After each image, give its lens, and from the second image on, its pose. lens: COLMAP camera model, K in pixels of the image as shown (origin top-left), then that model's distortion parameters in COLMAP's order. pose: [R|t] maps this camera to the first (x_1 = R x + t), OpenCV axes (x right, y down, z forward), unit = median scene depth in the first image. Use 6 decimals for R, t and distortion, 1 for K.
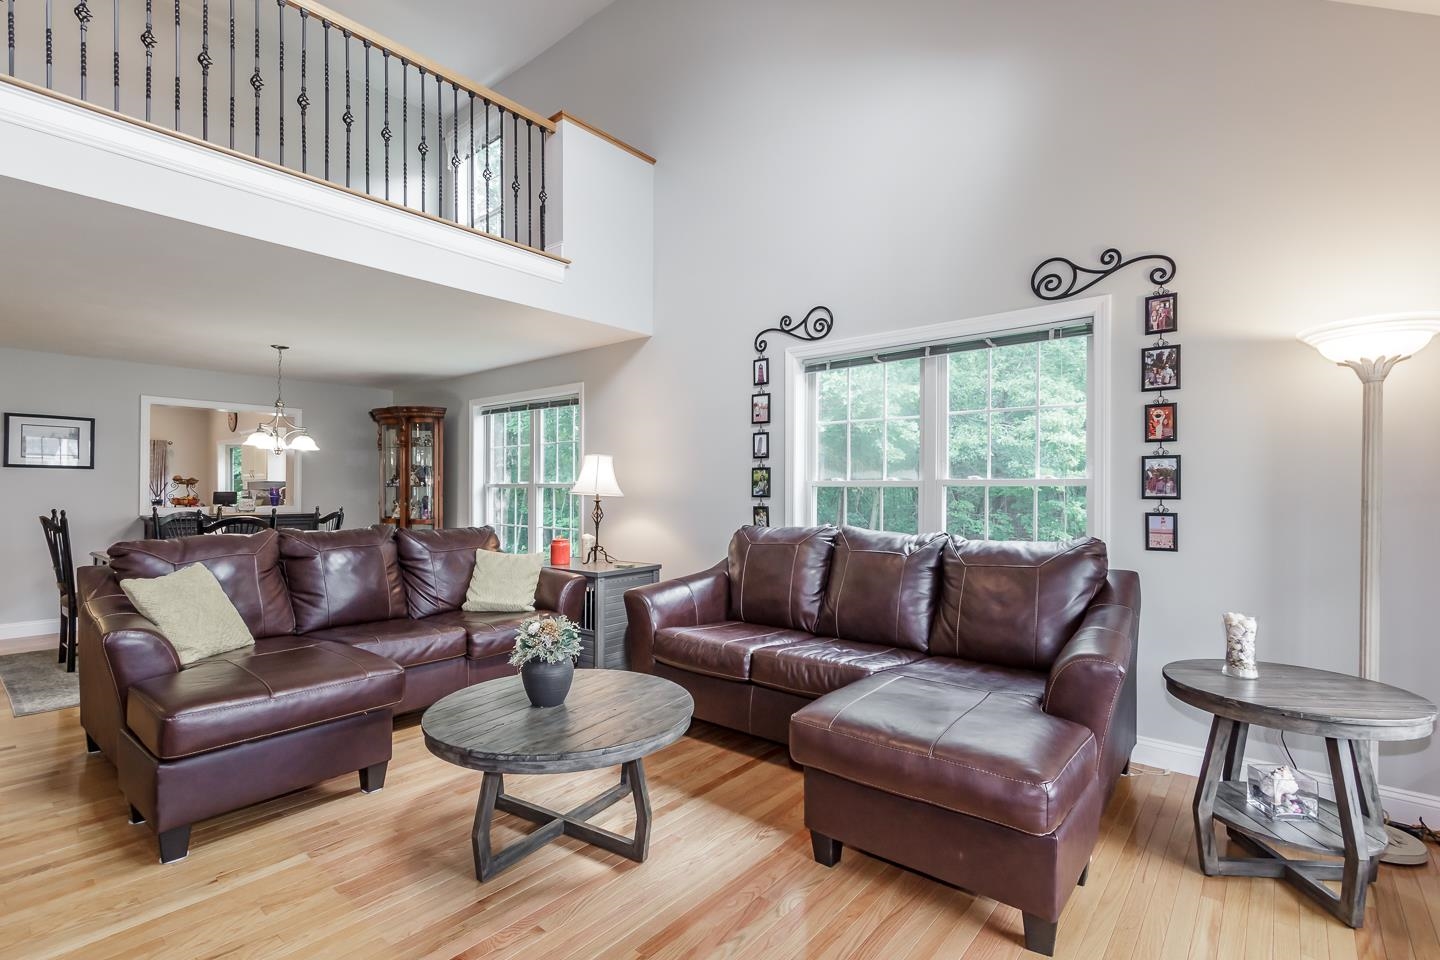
lens RADIAL K [[663.1, 0, 726.4], [0, 663.1, 478.6], [0, 0, 1]] dist [0.020286, 0.000316]
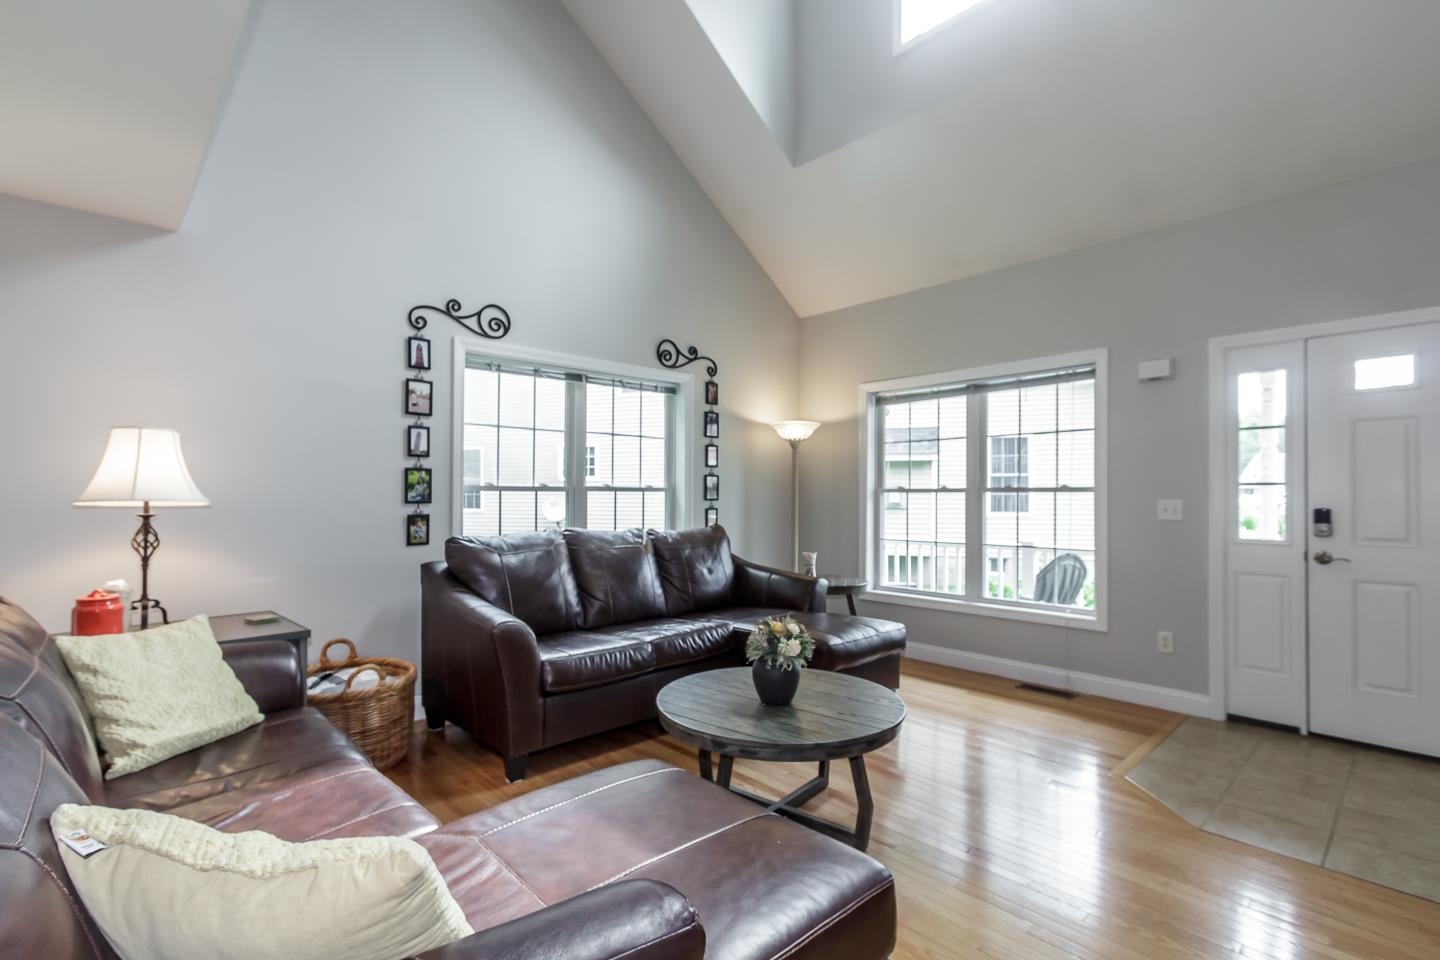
lens RADIAL K [[663.1, 0, 712.7], [0, 663.1, 487.0], [0, 0, 1]] dist [0.020286, 0.000316]
pose [[0.130654, 0.013960, 0.991330, -0.735083], [-0.007277, 0.999887, -0.013121, 0.016067], [-0.991401, -0.005500, 0.130741, 0.525847]]
